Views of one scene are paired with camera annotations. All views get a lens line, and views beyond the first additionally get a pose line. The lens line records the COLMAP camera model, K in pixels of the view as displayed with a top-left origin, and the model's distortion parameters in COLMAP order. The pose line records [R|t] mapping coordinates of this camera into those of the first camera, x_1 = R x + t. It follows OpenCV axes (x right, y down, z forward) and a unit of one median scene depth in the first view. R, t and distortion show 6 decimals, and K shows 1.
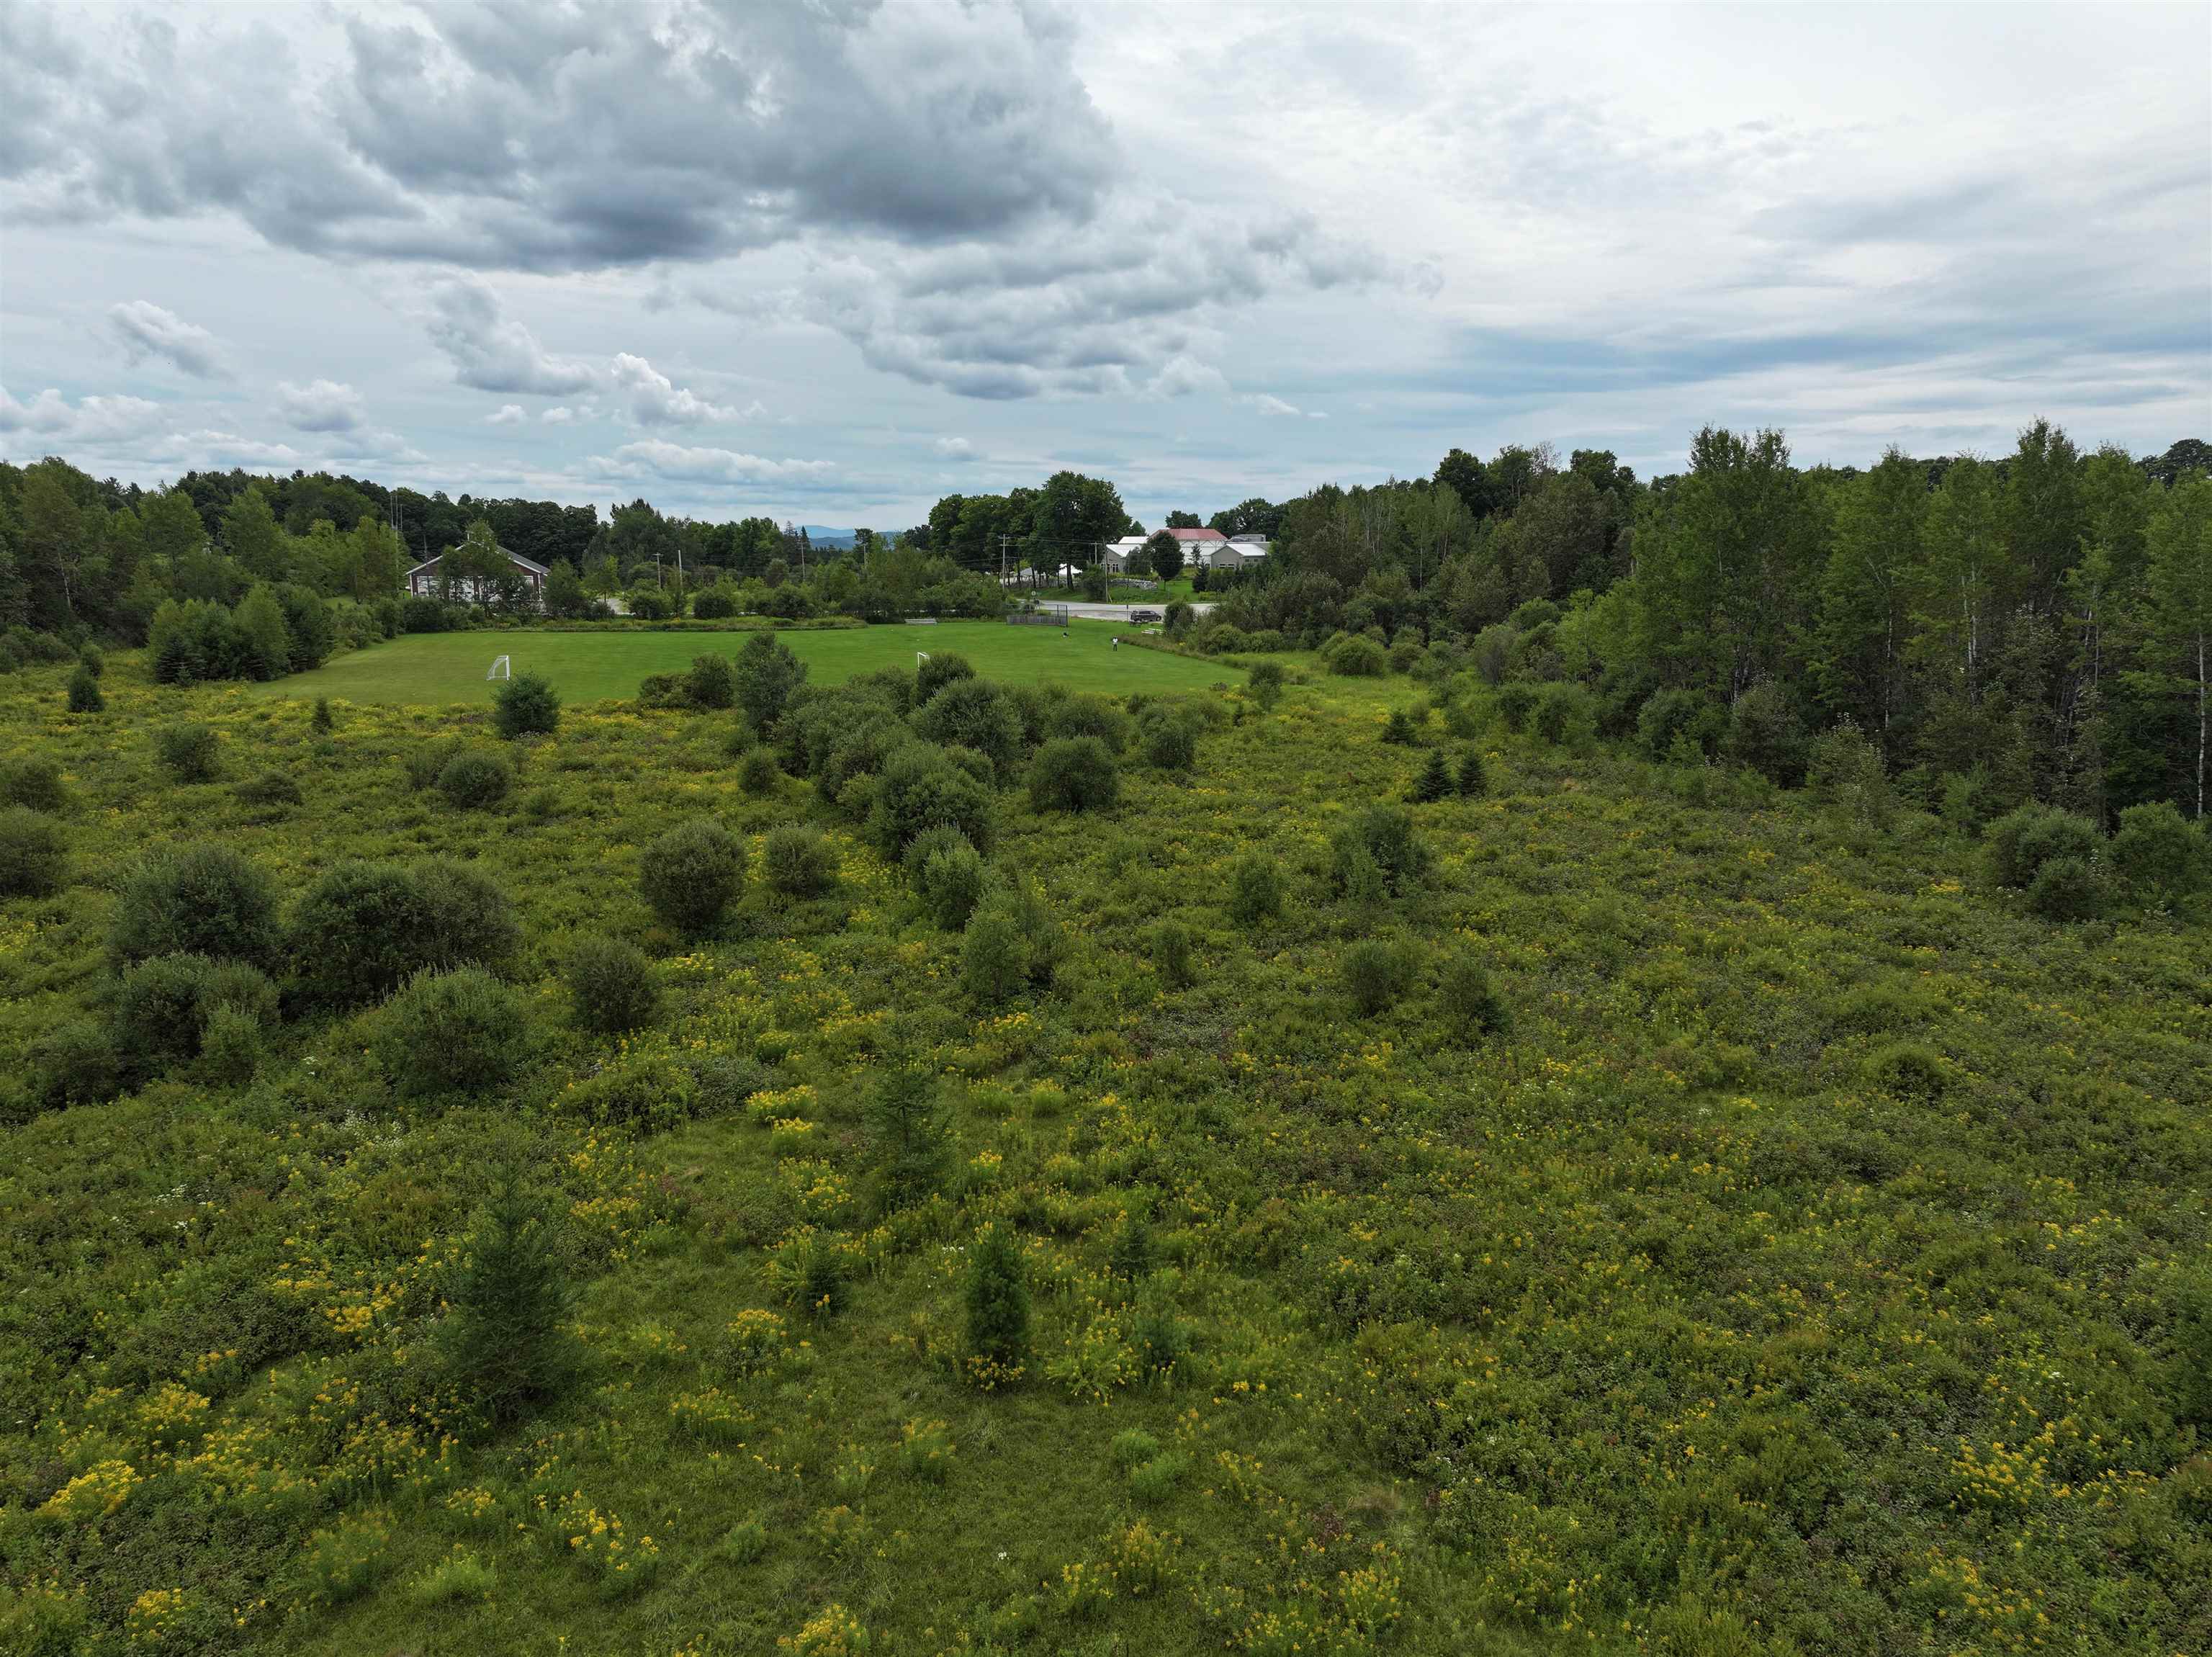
lens RADIAL K [[1555.9, 0, 1099.1], [0, 1555.9, 825.9], [0, 0, 1]] dist [-0.001444, 0.020145]
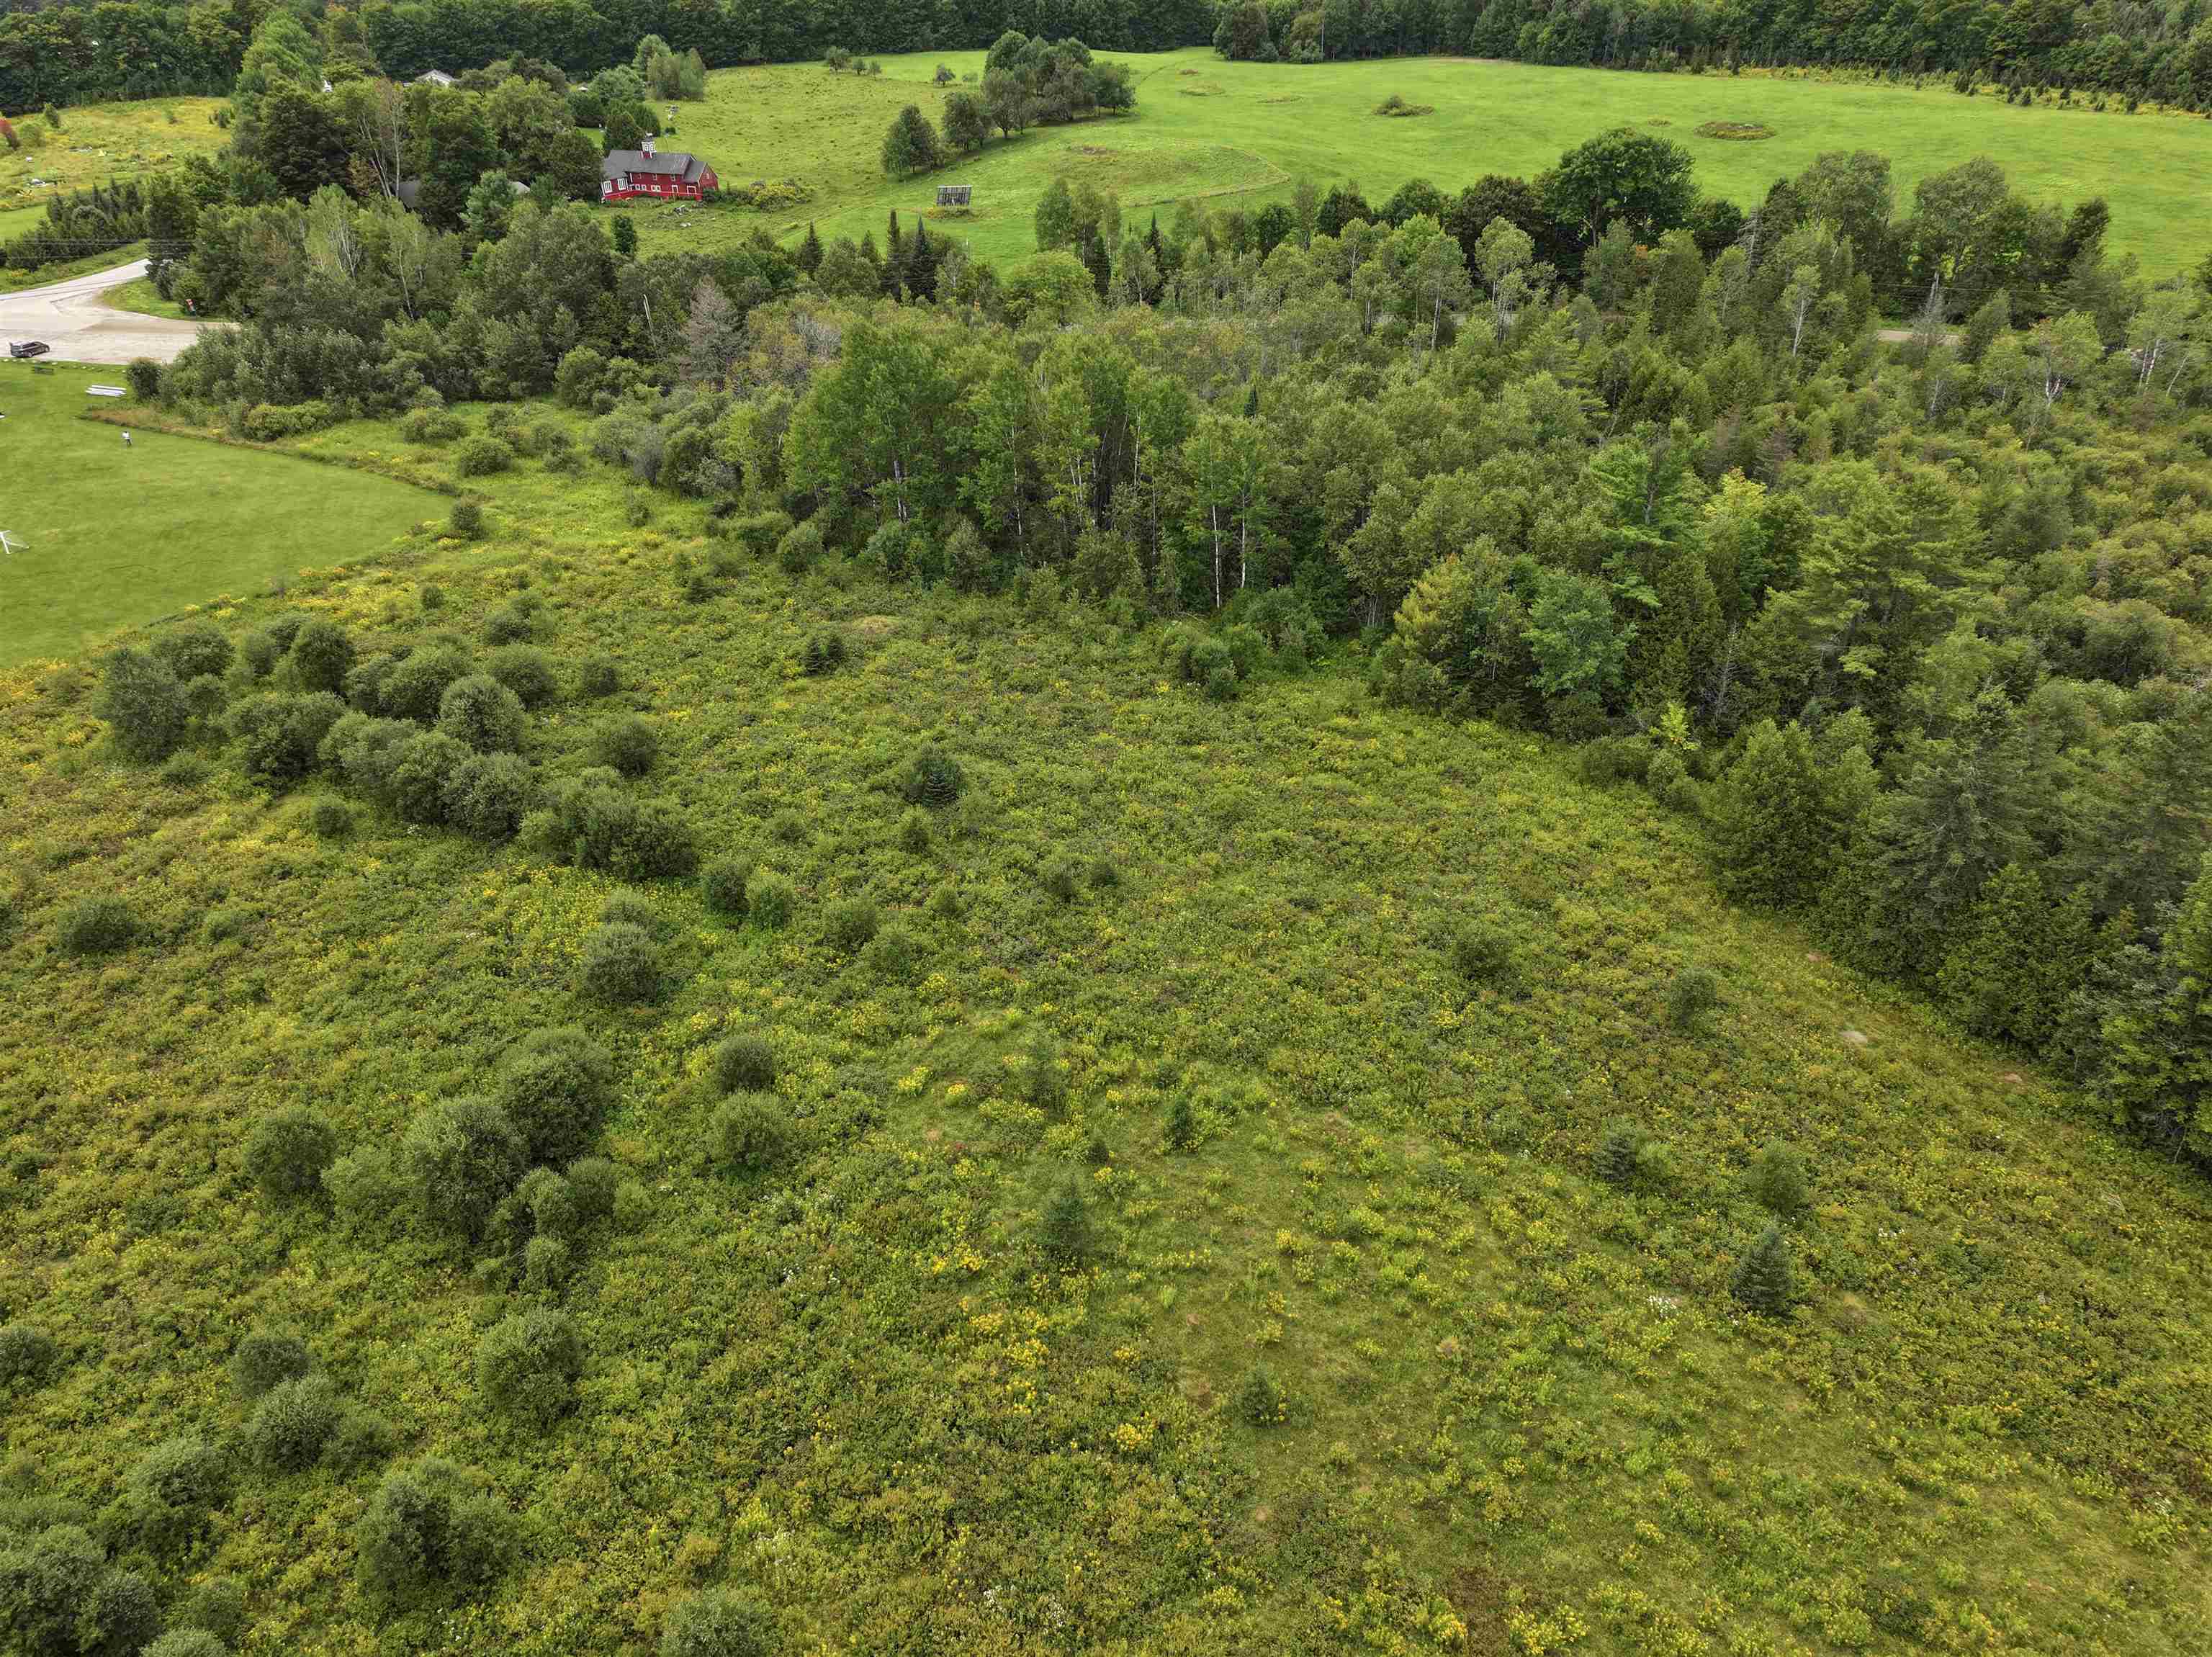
lens RADIAL K [[1555.9, 0, 1107.2], [0, 1555.9, 835.8], [0, 0, 1]] dist [-0.001444, 0.020145]
pose [[0.697156, -0.356691, 0.621888, -1.264884], [0.135227, 0.917299, 0.374534, -0.878333], [-0.704050, -0.177013, 0.687735, -0.460699]]
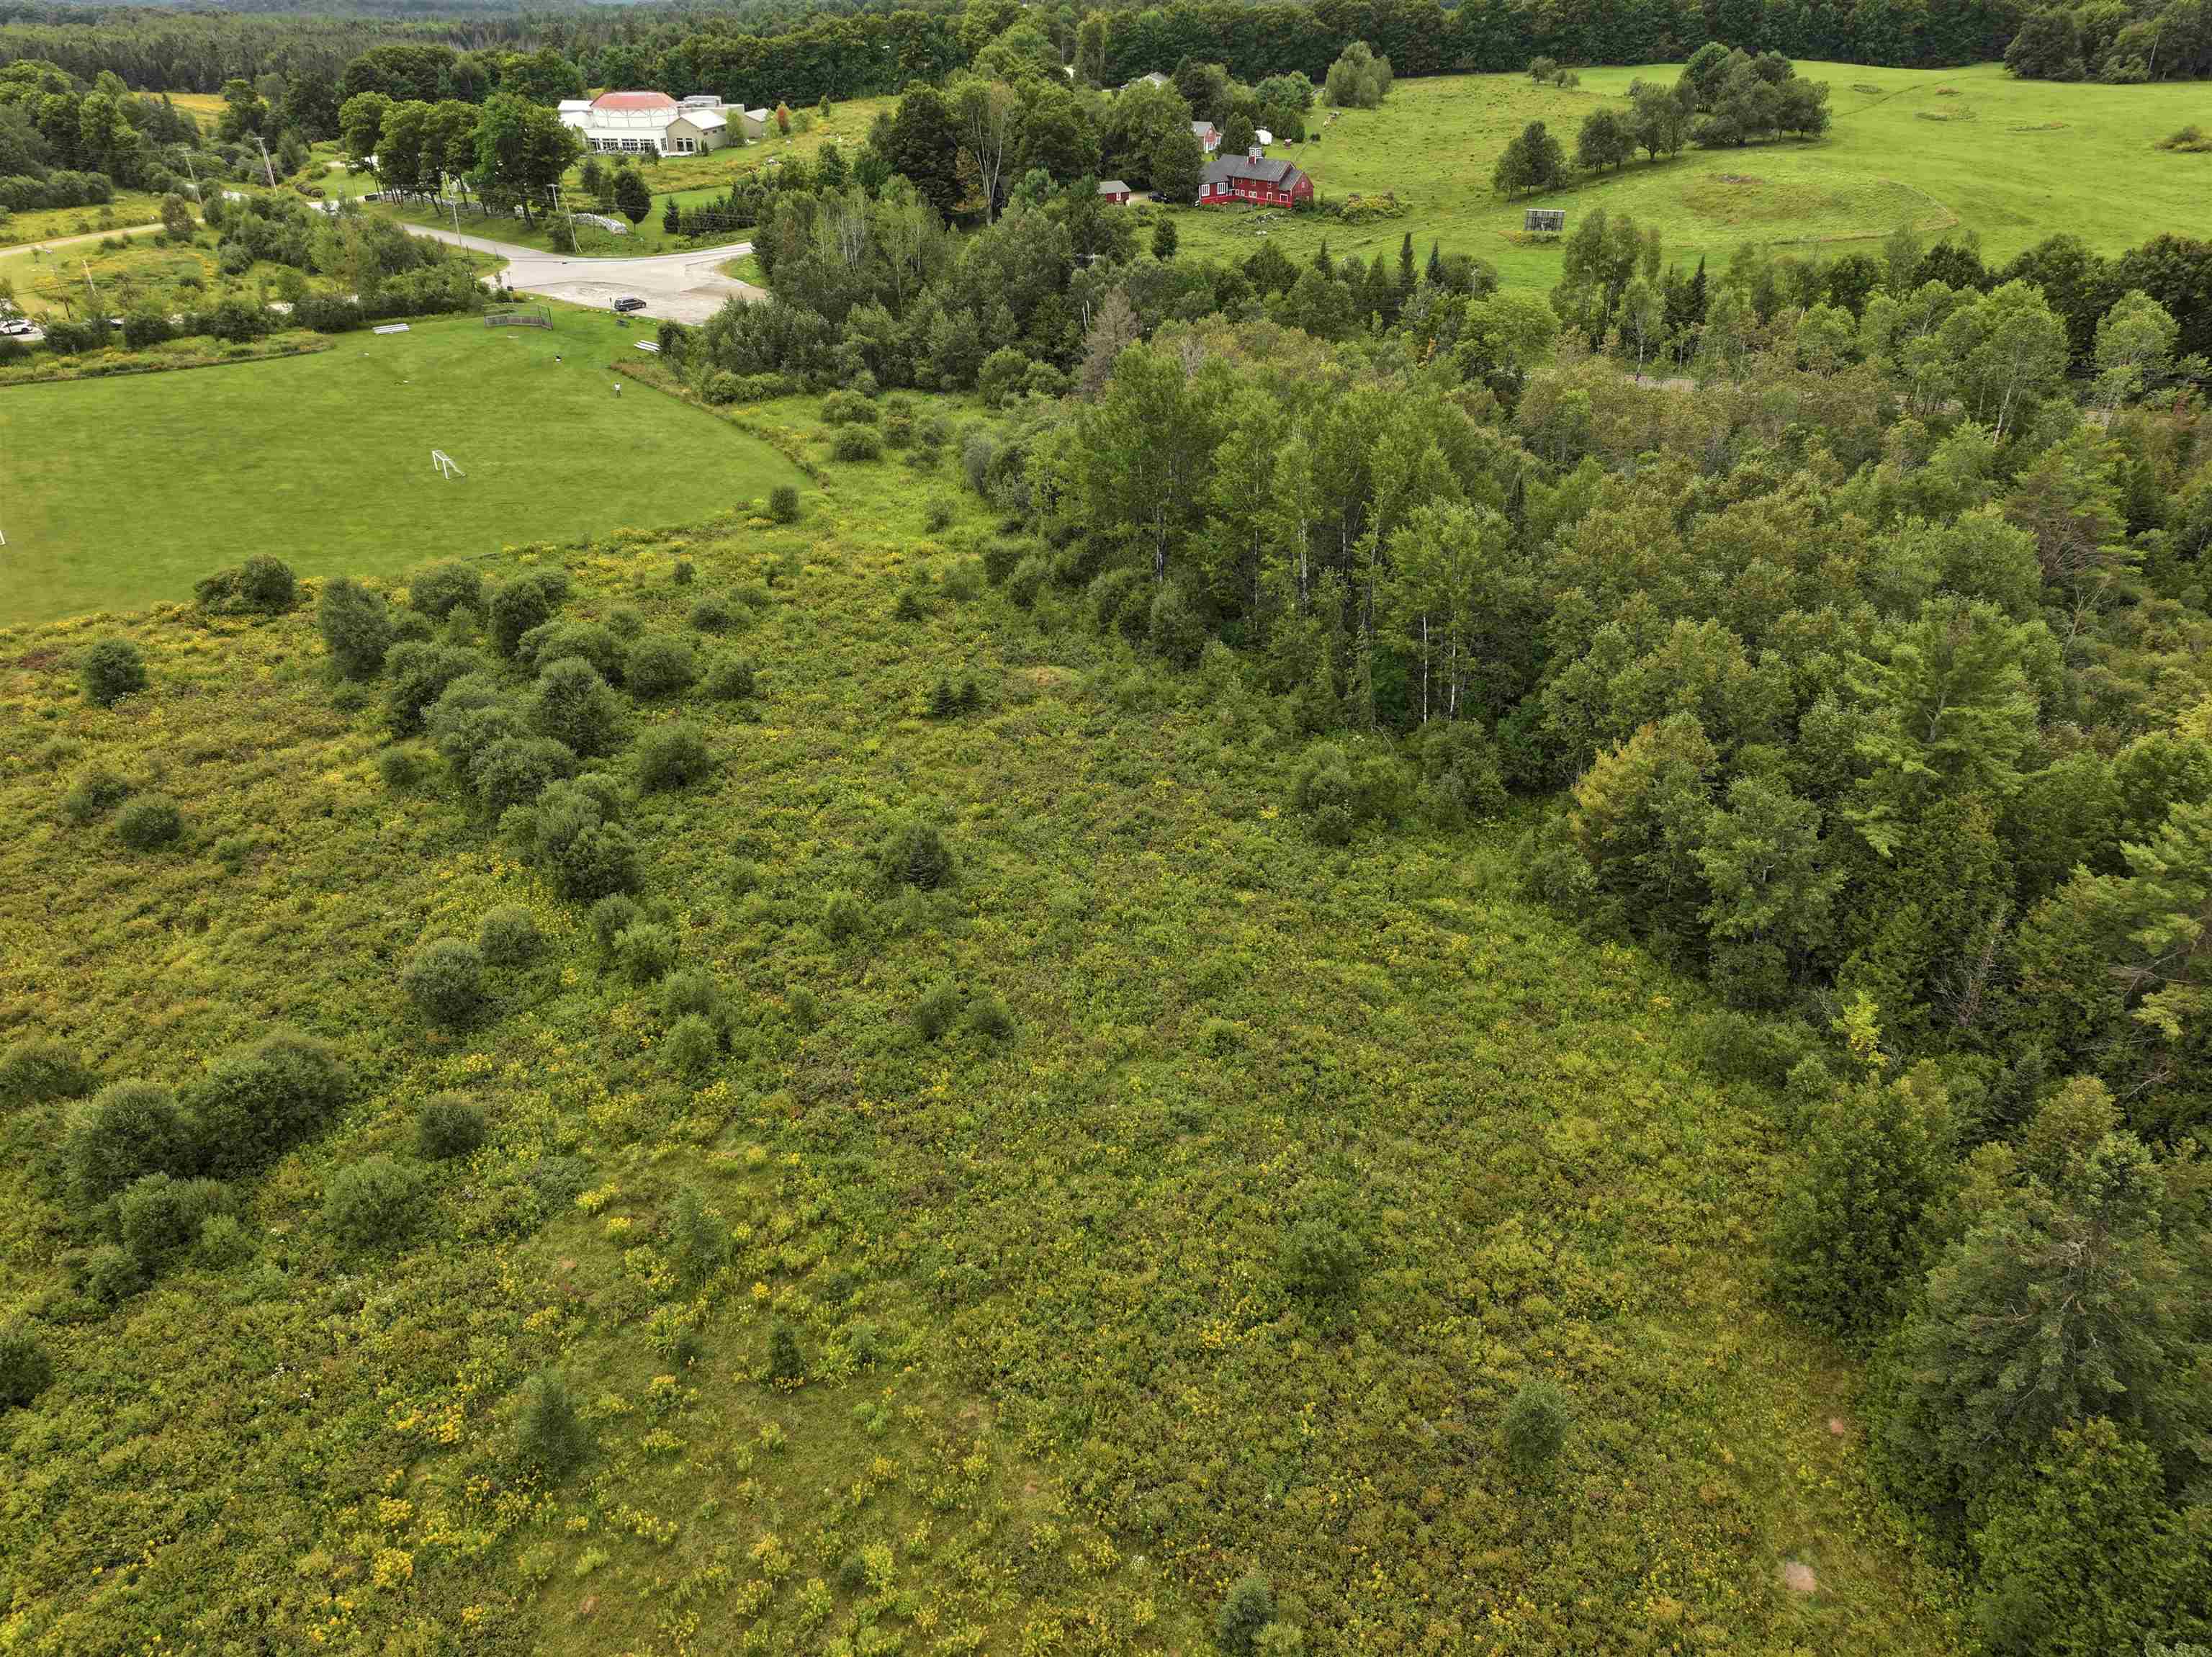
lens RADIAL K [[1555.9, 0, 1090.1], [0, 1555.9, 834.6], [0, 0, 1]] dist [-0.001444, 0.020145]
pose [[0.948862, -0.159732, 0.272297, -0.109698], [0.064696, 0.942629, 0.327514, -0.816670], [-0.308990, -0.293149, 0.904759, -0.659430]]
